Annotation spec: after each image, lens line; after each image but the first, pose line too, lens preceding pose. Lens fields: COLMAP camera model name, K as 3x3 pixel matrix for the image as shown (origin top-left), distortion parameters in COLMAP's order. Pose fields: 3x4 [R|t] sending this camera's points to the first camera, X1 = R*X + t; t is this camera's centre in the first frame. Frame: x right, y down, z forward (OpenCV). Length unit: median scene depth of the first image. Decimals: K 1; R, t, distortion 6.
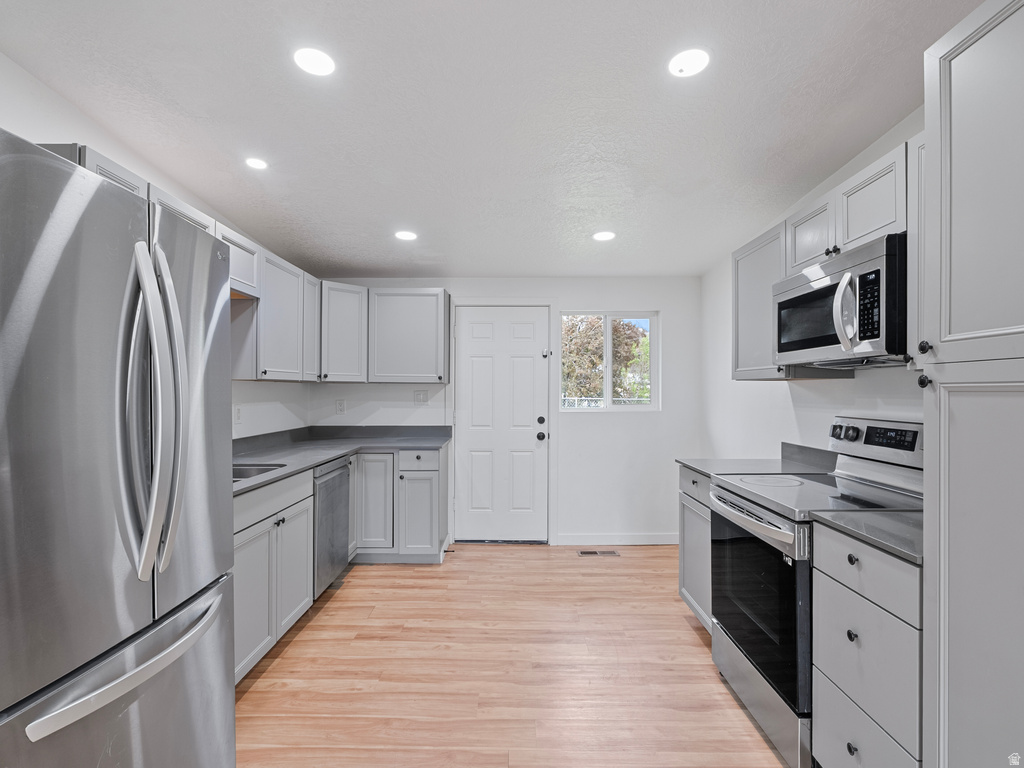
lens RADIAL K [[523.1, 0, 512.0], [0, 523.1, 384.0], [0, 0, 1]] dist [0.000184, 0.000001]
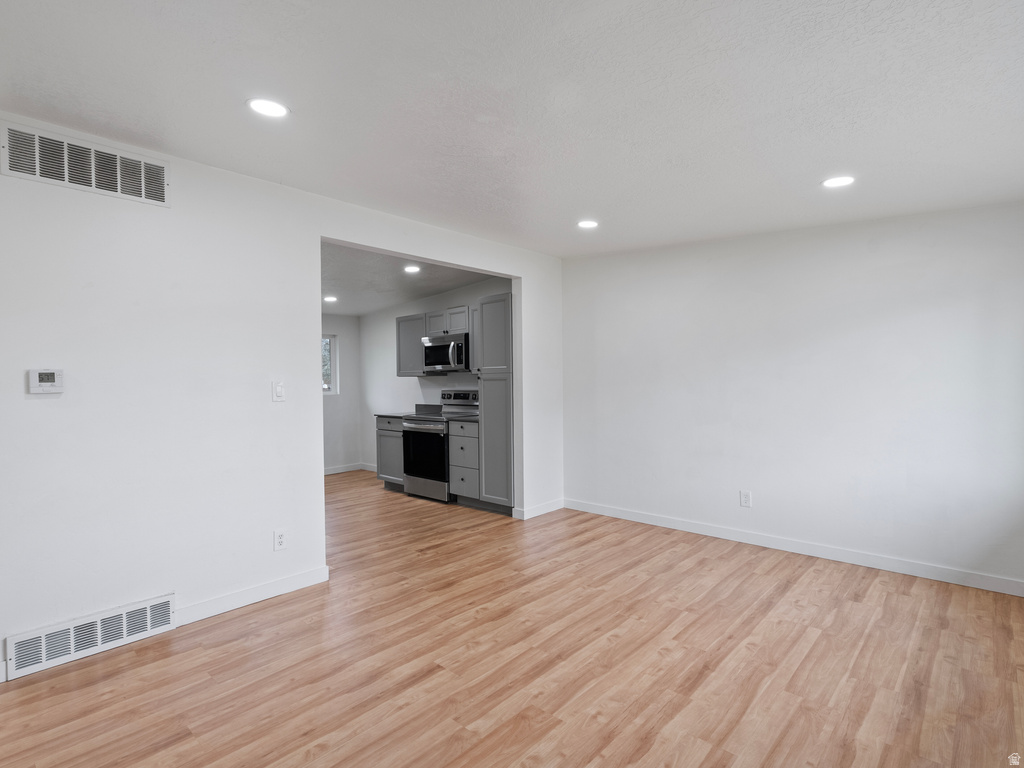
lens RADIAL K [[523.1, 0, 512.0], [0, 523.1, 384.0], [0, 0, 1]] dist [0.000184, 0.000001]
pose [[0.673330, -0.015660, 0.739176, -1.177081], [0.005524, 0.999854, 0.016151, -0.012625], [-0.739321, -0.006792, 0.673319, -1.114345]]
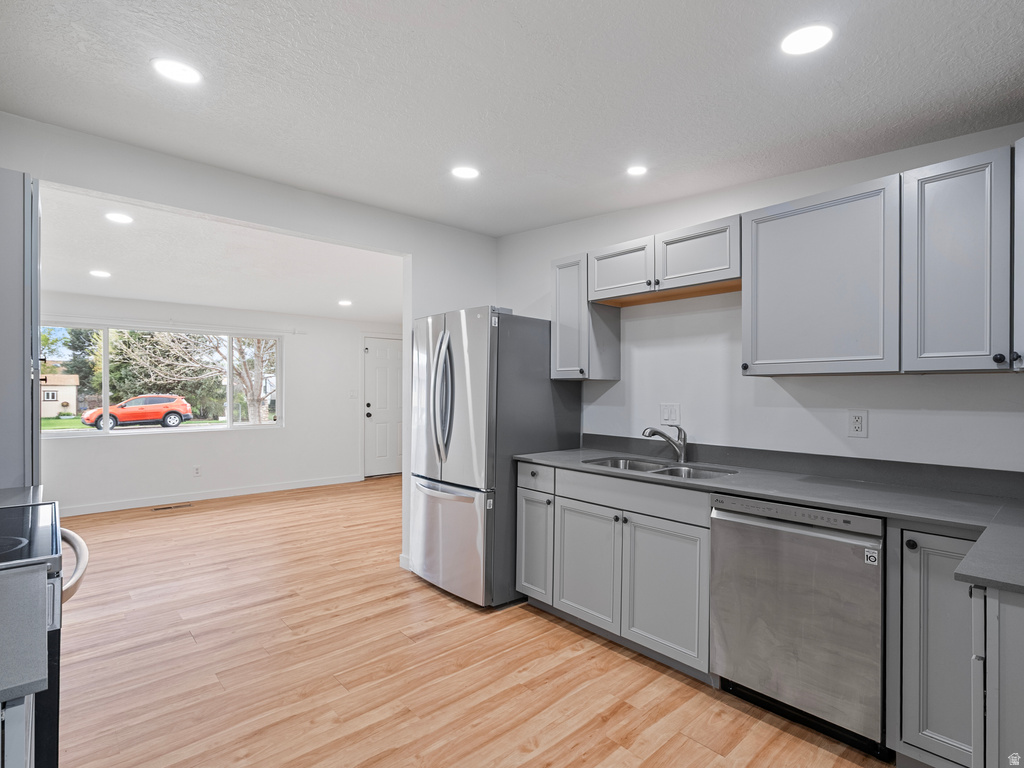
lens RADIAL K [[523.1, 0, 512.0], [0, 523.1, 384.0], [0, 0, 1]] dist [0.000184, 0.000001]
pose [[-0.743858, -0.013862, -0.668193, 0.434039], [0.002517, 0.999720, -0.023542, 0.028895], [0.668333, -0.019193, -0.743615, 1.786746]]
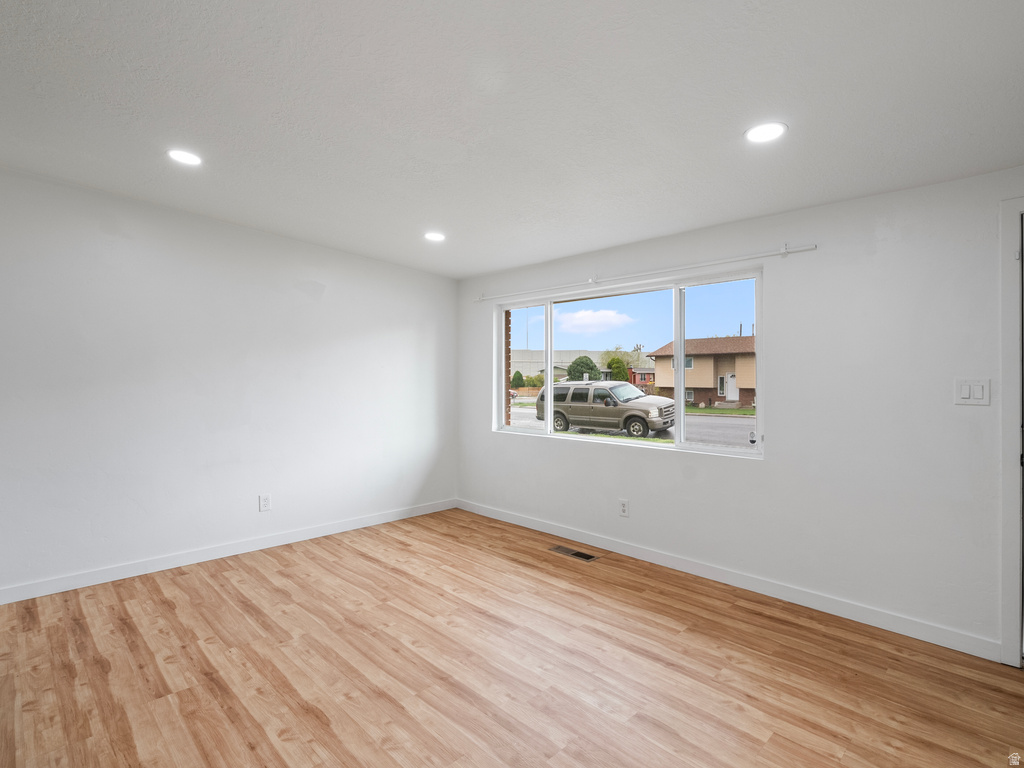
lens RADIAL K [[523.1, 0, 512.0], [0, 523.1, 384.0], [0, 0, 1]] dist [0.000184, 0.000001]
pose [[-0.702196, -0.013065, 0.711864, -1.108963], [-0.013957, 0.999892, 0.004584, 0.005420], [-0.711847, -0.006717, -0.702302, 0.147087]]
